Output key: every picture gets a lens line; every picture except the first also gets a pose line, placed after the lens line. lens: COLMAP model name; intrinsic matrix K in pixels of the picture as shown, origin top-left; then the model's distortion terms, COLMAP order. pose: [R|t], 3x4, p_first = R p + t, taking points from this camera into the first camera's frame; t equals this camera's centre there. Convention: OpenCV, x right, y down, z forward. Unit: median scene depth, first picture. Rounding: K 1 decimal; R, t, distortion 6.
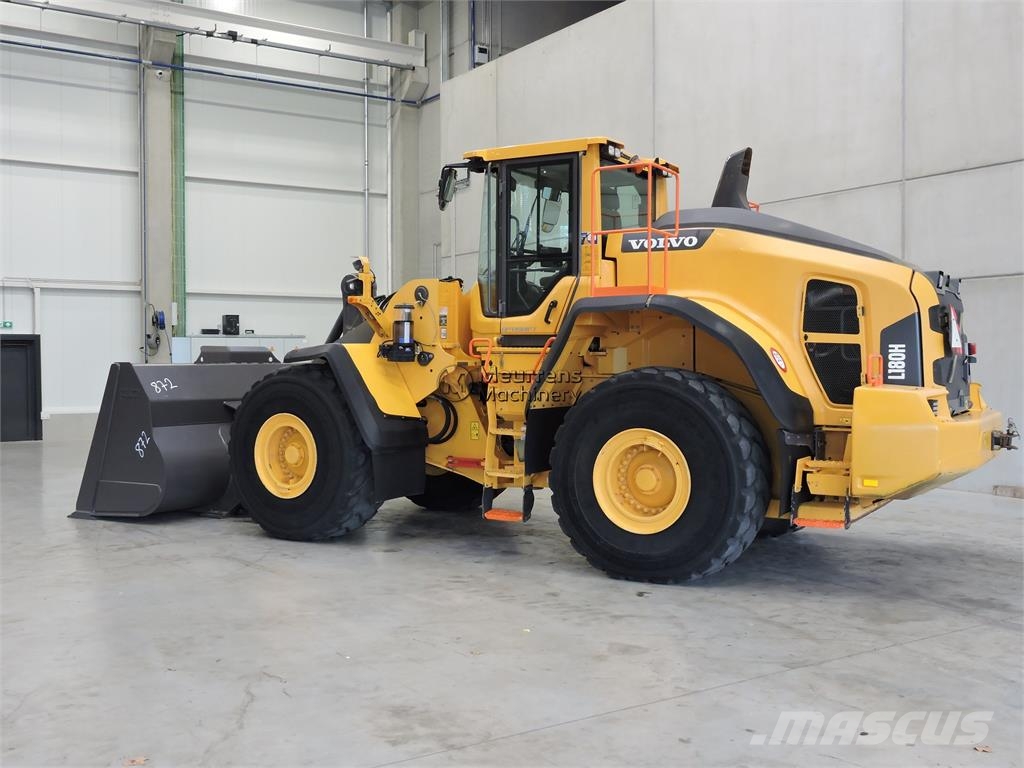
lens RADIAL K [[1056.9, 0, 514.8], [0, 1056.9, 390.3], [0, 0, 1]] dist [-0.047255, 0.115484]
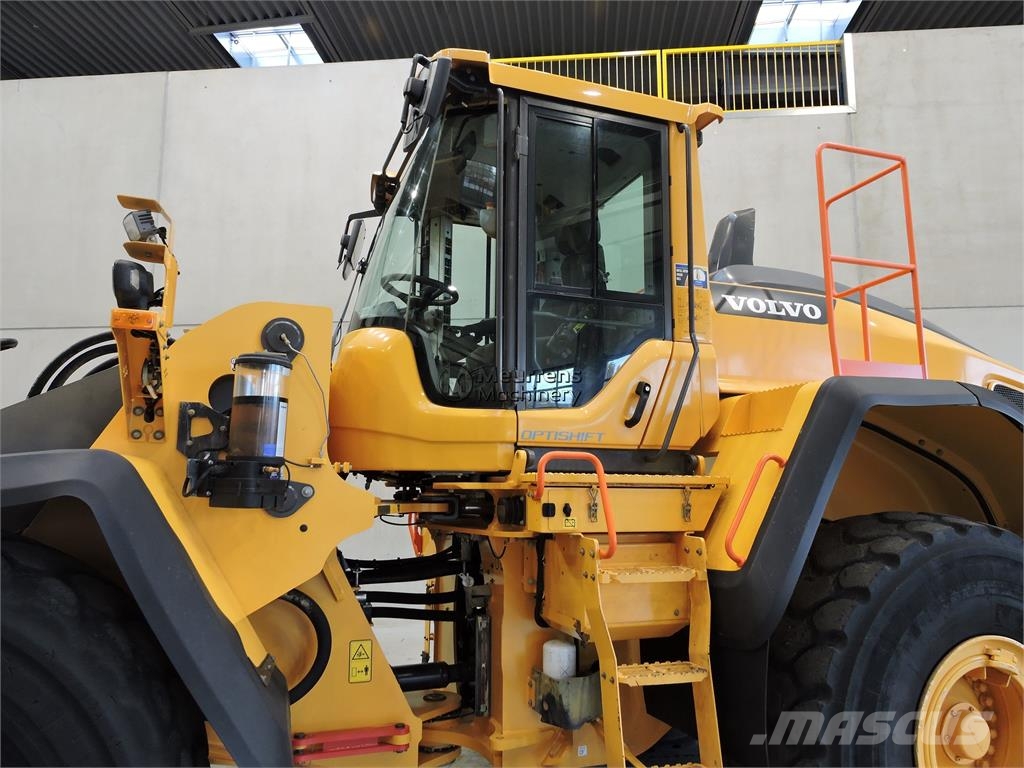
lens RADIAL K [[732.6, 0, 515.9], [0, 732.6, 383.7], [0, 0, 1]] dist [-0.006552, 0.003802]
pose [[0.625766, 0.108458, 0.772433, -0.264647], [0.021456, 0.987518, -0.156040, -0.029383], [-0.779715, 0.114218, 0.615628, 0.804641]]
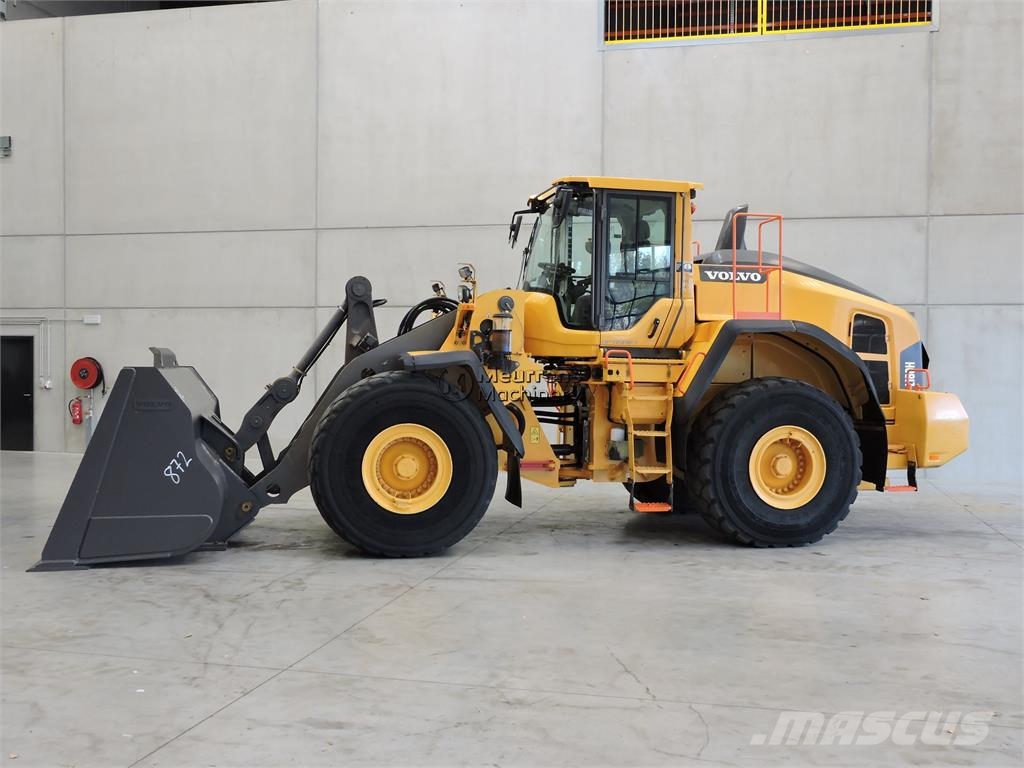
lens RADIAL K [[1056.9, 0, 514.8], [0, 1056.9, 390.3], [0, 0, 1]] dist [-0.047255, 0.115484]
pose [[0.724876, -0.006904, 0.688845, -0.841897], [0.007556, 0.999969, 0.002071, -0.009693], [-0.688838, 0.003704, 0.724906, 0.263277]]
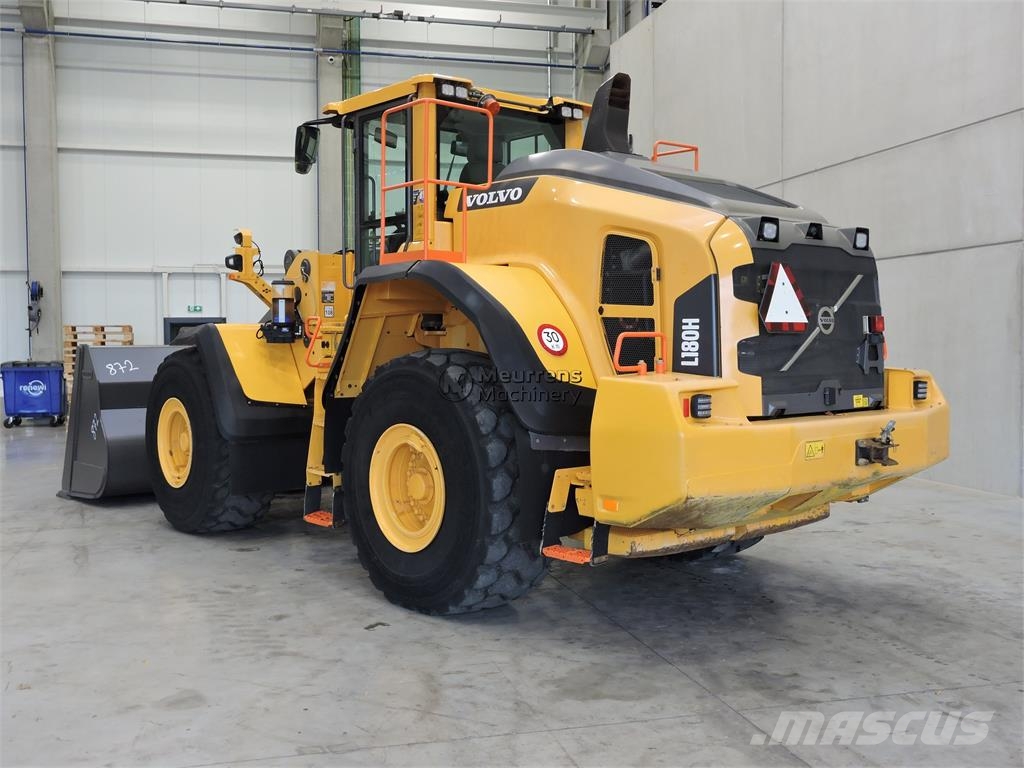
lens RADIAL K [[1056.9, 0, 514.8], [0, 1056.9, 390.3], [0, 0, 1]] dist [-0.047255, 0.115484]
pose [[0.948447, 0.012162, -0.316703, 0.392084], [-0.006272, 0.999788, 0.019610, -0.005784], [0.316874, -0.016613, 0.948322, 0.210946]]
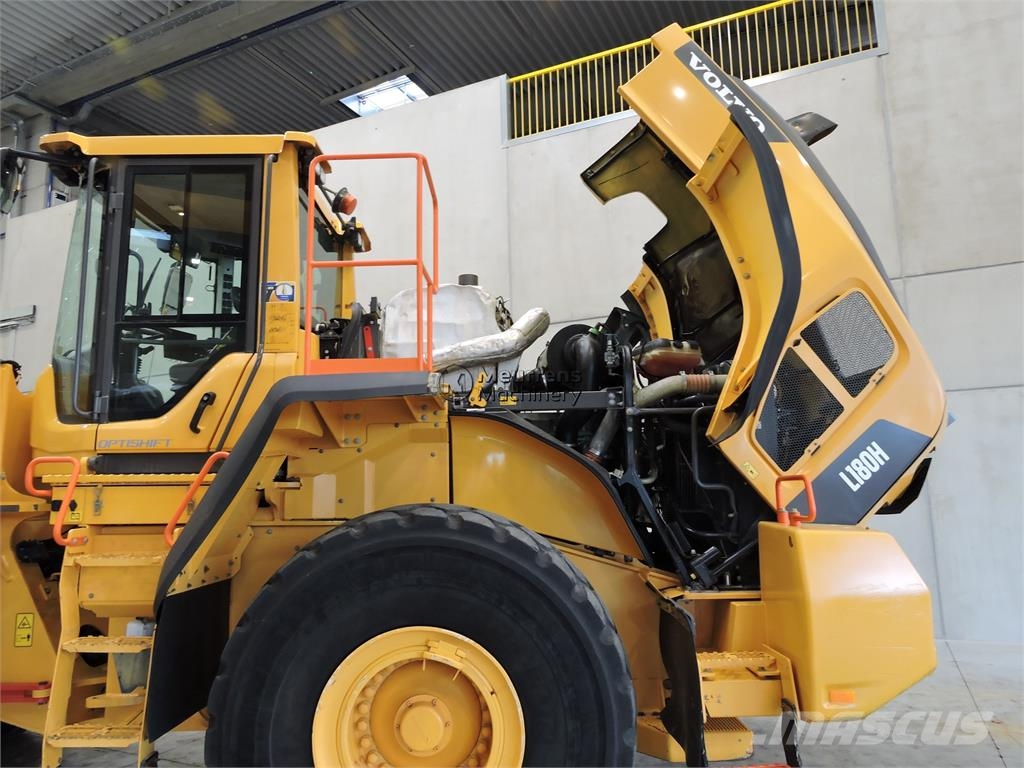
lens RADIAL K [[732.6, 0, 515.9], [0, 732.6, 383.7], [0, 0, 1]] dist [-0.006552, 0.003802]
pose [[0.852640, 0.063010, 0.518686, -0.026704], [0.035313, 0.983483, -0.177523, -0.012635], [-0.521304, 0.169679, 0.836332, 0.561492]]
